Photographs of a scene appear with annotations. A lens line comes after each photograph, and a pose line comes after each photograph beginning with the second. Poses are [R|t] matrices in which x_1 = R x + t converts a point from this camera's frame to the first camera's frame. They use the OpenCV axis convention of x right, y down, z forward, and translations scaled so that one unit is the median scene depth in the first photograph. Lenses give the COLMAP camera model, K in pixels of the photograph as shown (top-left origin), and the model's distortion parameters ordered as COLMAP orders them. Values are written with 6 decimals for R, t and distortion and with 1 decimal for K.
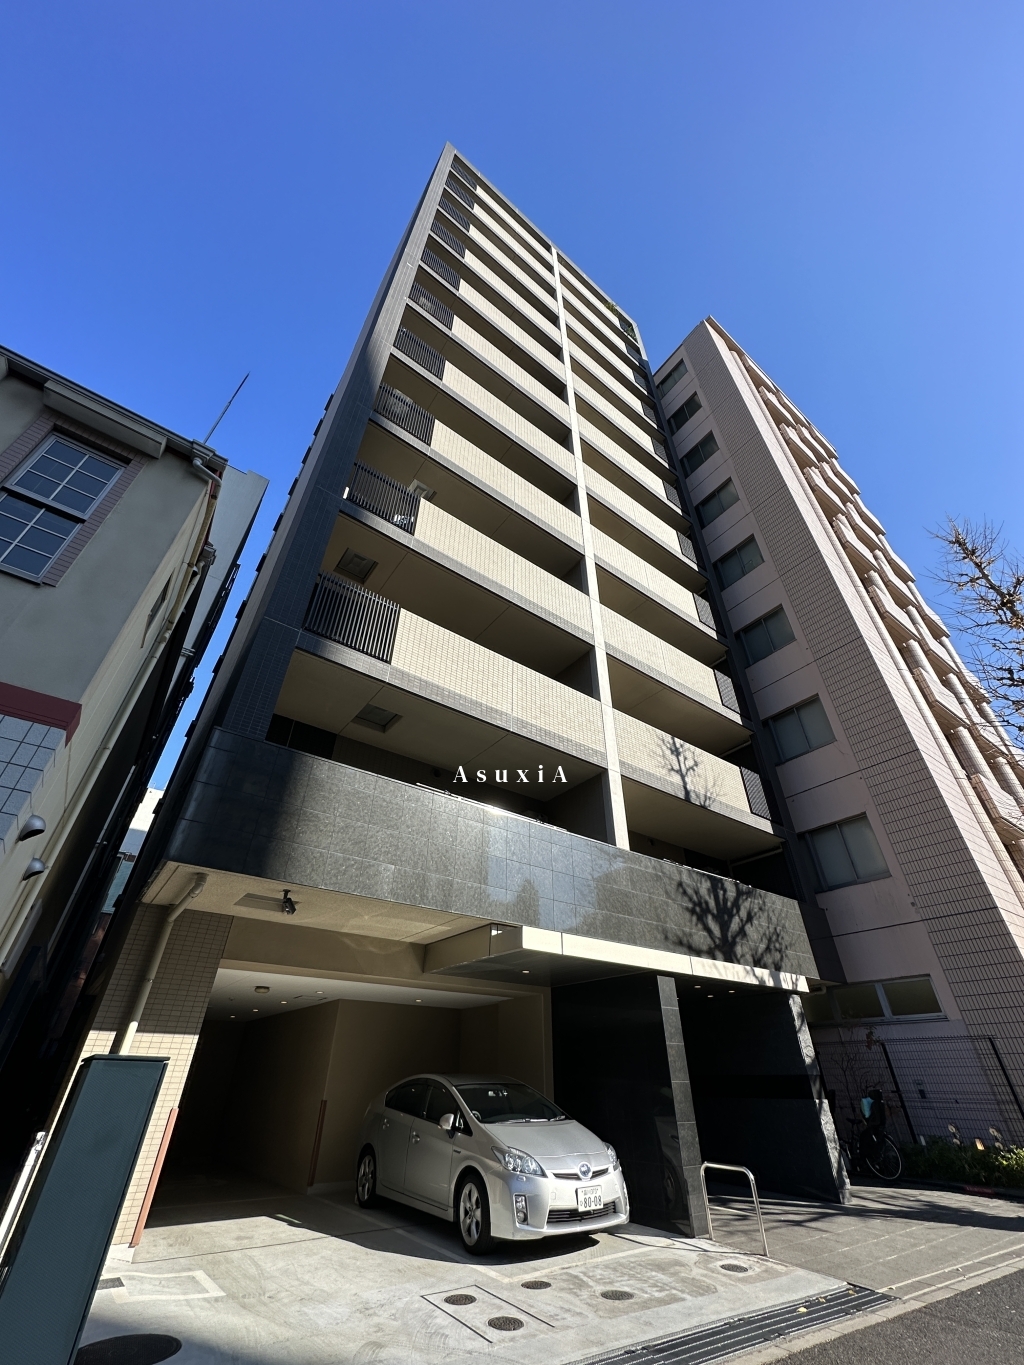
lens RADIAL K [[532.1, 0, 495.6], [0, 532.1, 708.8], [0, 0, 1]] dist [-0.002491, -0.000178]
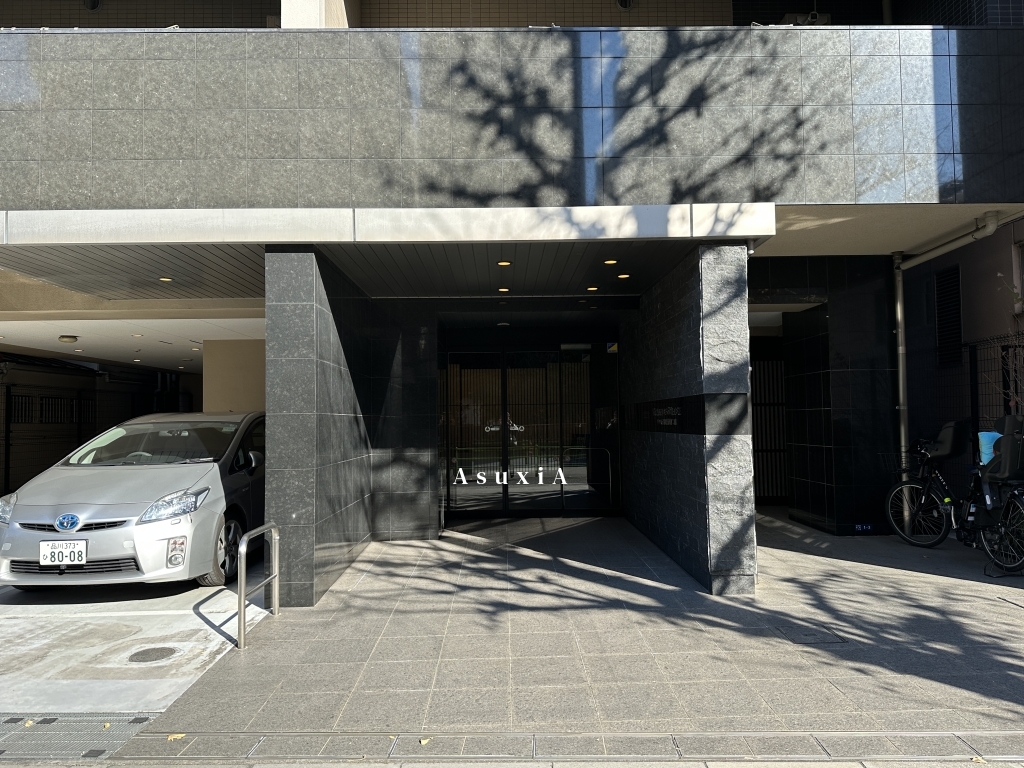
lens RADIAL K [[714.3, 0, 512.0], [0, 714.3, 384.0], [0, 0, 1]] dist [0.078531, -0.124324]
pose [[0.830734, -0.051930, -0.554242, 0.715279], [0.337705, 0.838514, 0.427609, 0.302541], [0.442534, -0.542400, 0.714119, 0.404659]]
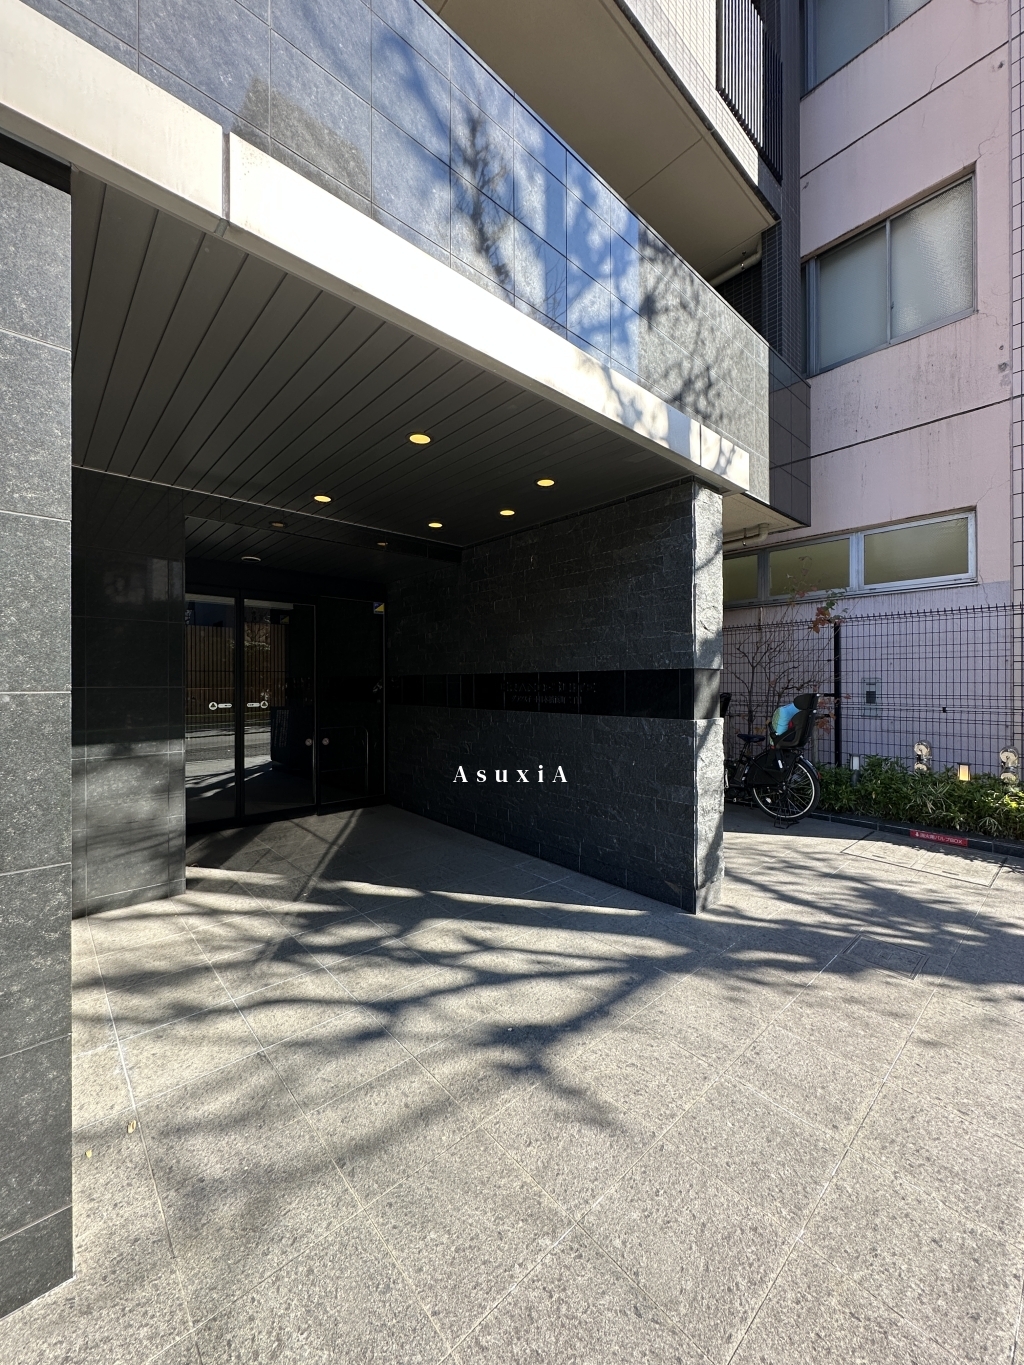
lens RADIAL K [[548.0, 0, 510.8], [0, 548.0, 678.1], [0, 0, 1]] dist [-0.003611, -0.000378]
pose [[0.991854, -0.011851, 0.126825, 0.357395], [-0.061691, 0.826407, 0.559684, 0.425327], [-0.111442, -0.562949, 0.818944, 0.602078]]
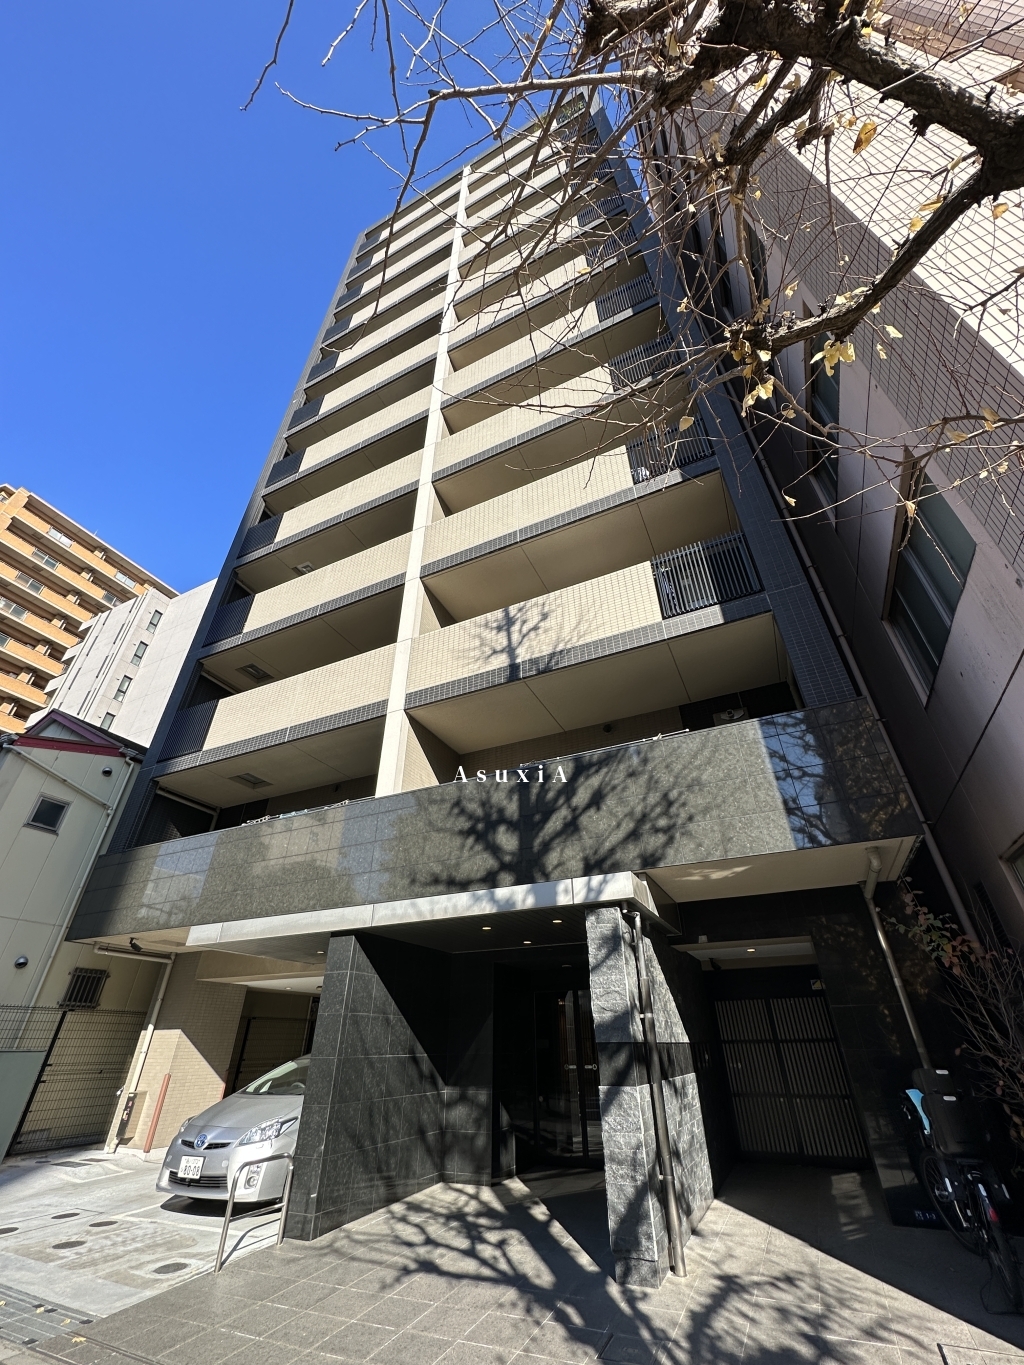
lens RADIAL K [[540.5, 0, 520.3], [0, 540.5, 681.2], [0, 0, 1]] dist [-0.002739, -0.000275]
pose [[0.499412, -0.499126, -0.708139, 1.029704], [0.505720, 0.831612, -0.229498, 0.403573], [0.703445, -0.243506, 0.667735, 0.571647]]
